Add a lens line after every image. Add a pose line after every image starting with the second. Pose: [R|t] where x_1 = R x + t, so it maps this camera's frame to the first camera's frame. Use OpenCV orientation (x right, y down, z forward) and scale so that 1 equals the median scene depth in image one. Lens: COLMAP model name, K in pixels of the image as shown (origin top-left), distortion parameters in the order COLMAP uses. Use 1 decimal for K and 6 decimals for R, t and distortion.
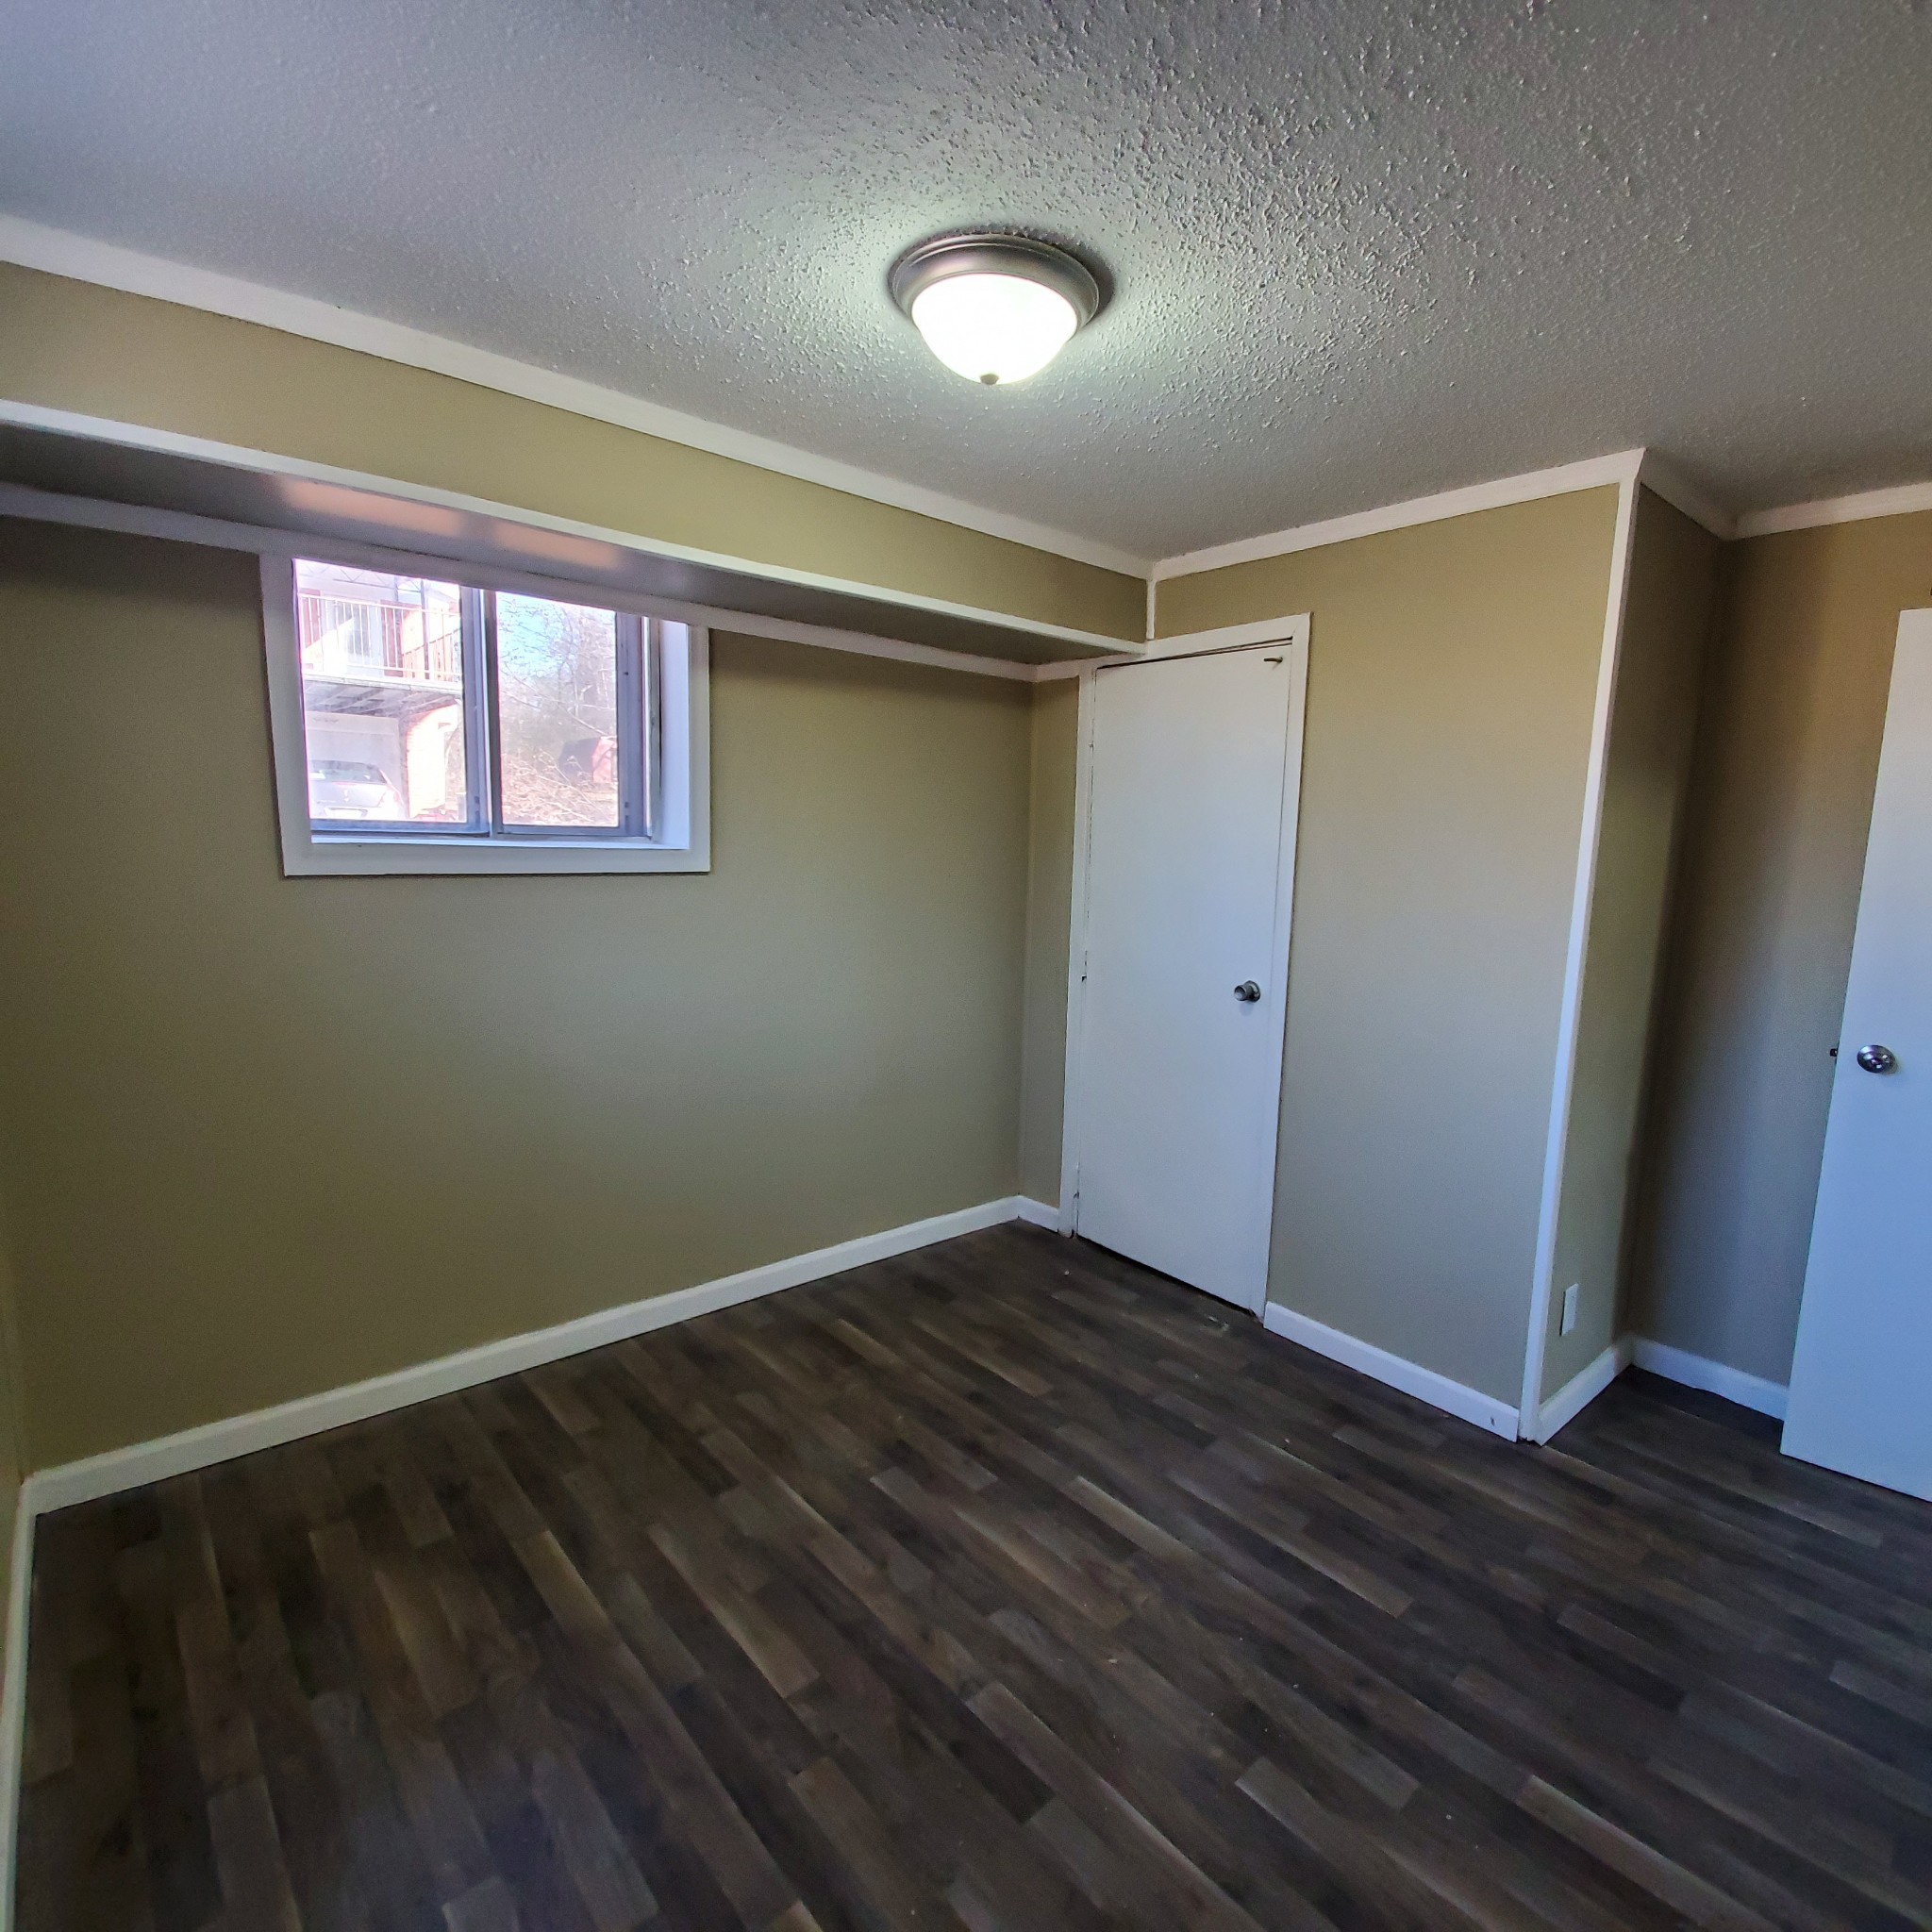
lens RADIAL K [[1022.3, 0, 966.0], [0, 1022.3, 966.0], [0, 0, 1]] dist [-0.018049, -0.000248]
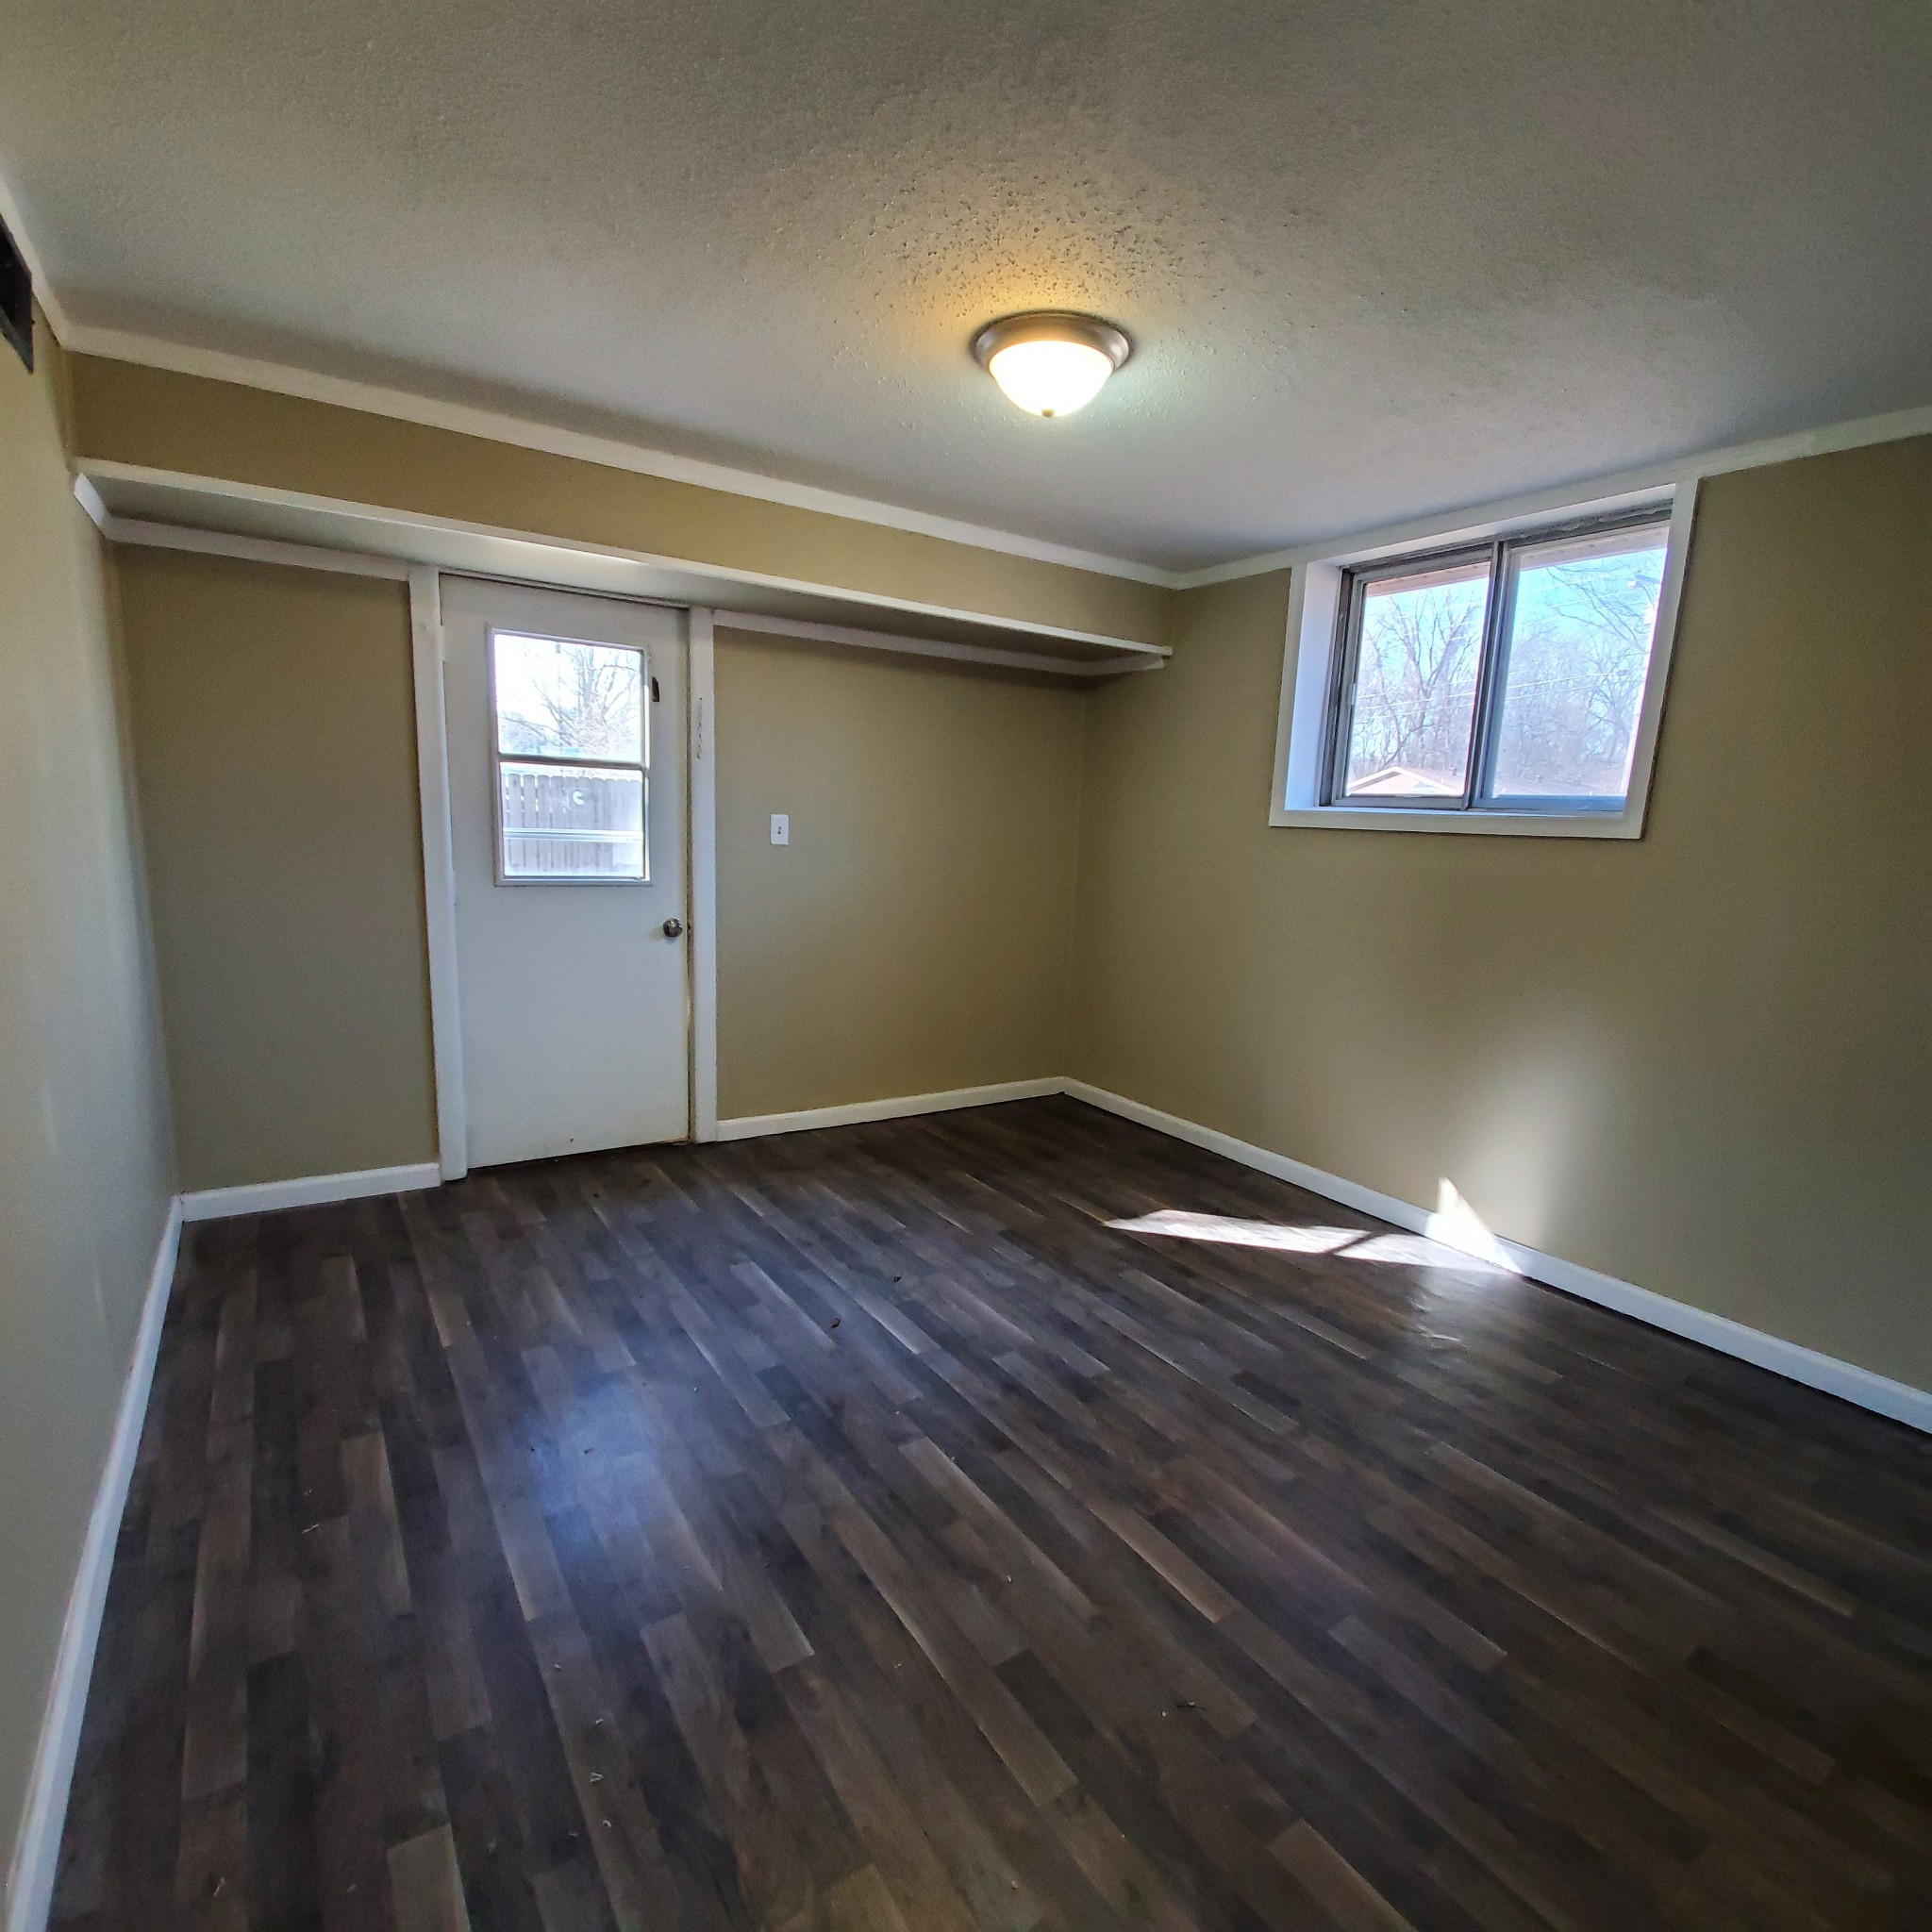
lens RADIAL K [[1022.3, 0, 966.0], [0, 1022.3, 966.0], [0, 0, 1]] dist [-0.018049, -0.000248]
pose [[-0.990725, -0.088110, 0.103444, -0.017490], [-0.057324, 0.961228, 0.269729, -0.198675], [-0.123199, 0.261298, -0.957364, 2.021958]]
